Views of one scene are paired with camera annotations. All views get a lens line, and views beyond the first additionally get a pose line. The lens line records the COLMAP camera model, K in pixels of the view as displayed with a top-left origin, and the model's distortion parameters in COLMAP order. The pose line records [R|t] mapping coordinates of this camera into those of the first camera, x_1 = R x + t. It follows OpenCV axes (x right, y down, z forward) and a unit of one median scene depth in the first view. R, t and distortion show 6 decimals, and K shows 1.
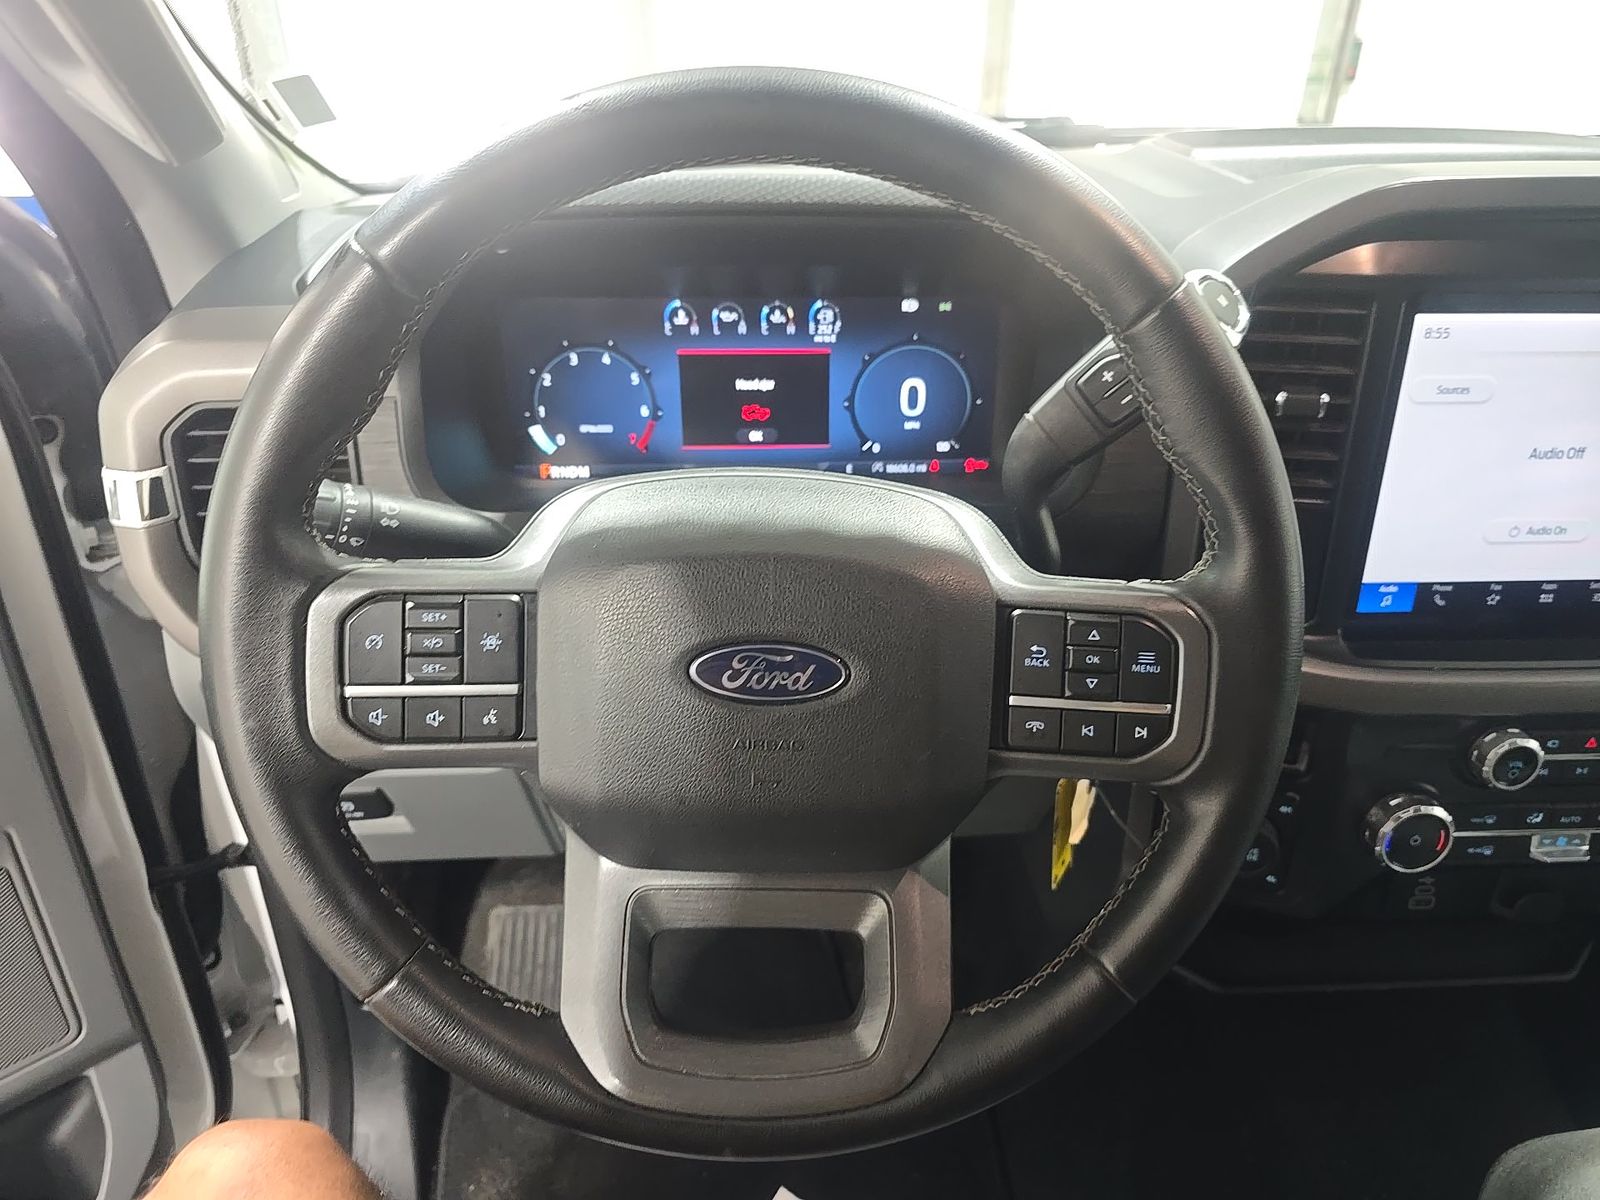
lens RADIAL K [[1081.6, 0, 826.1], [0, 1081.6, 594.9], [0, 0, 1]] dist [0.066648, -0.060827]
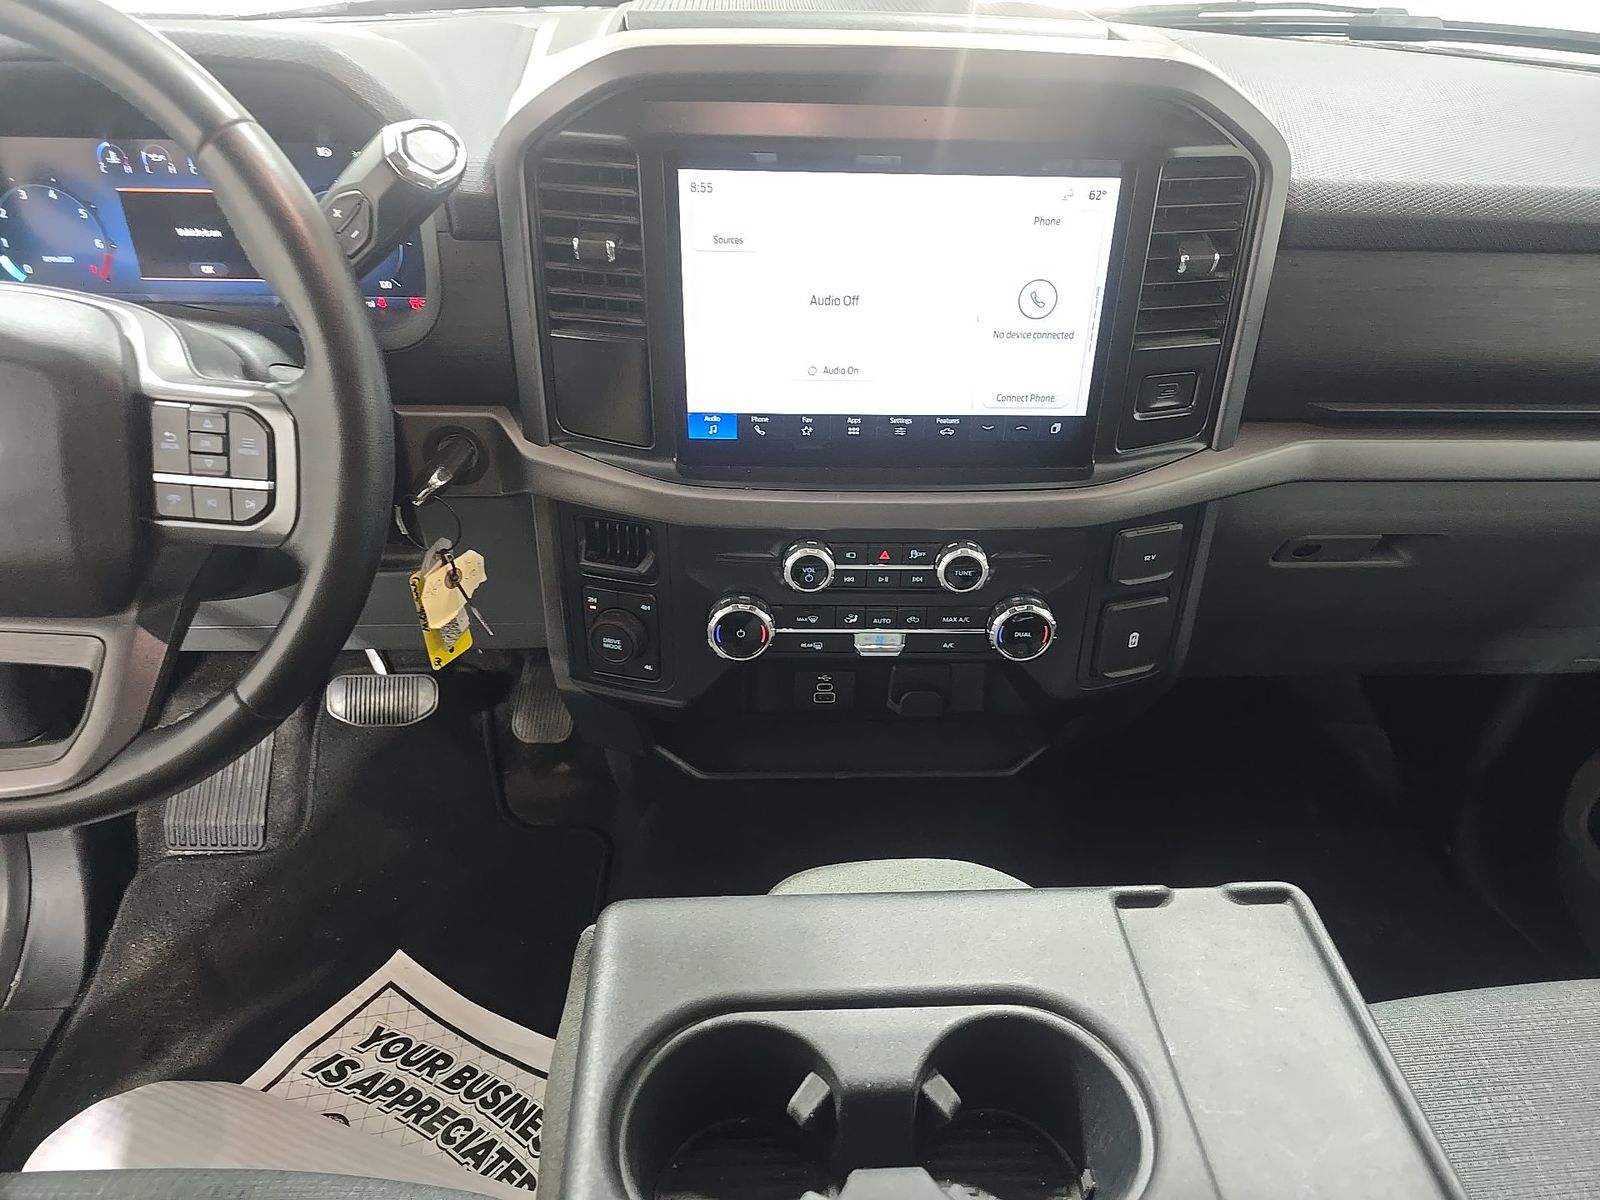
lens RADIAL K [[1083.4, 0, 814.5], [0, 1083.4, 605.3], [0, 0, 1]] dist [0.062261, -0.053314]
pose [[0.999313, 0.027202, -0.025171, 0.627375], [-0.024033, 0.992650, 0.118609, 0.049713], [0.028212, -0.117923, 0.992622, -0.158280]]
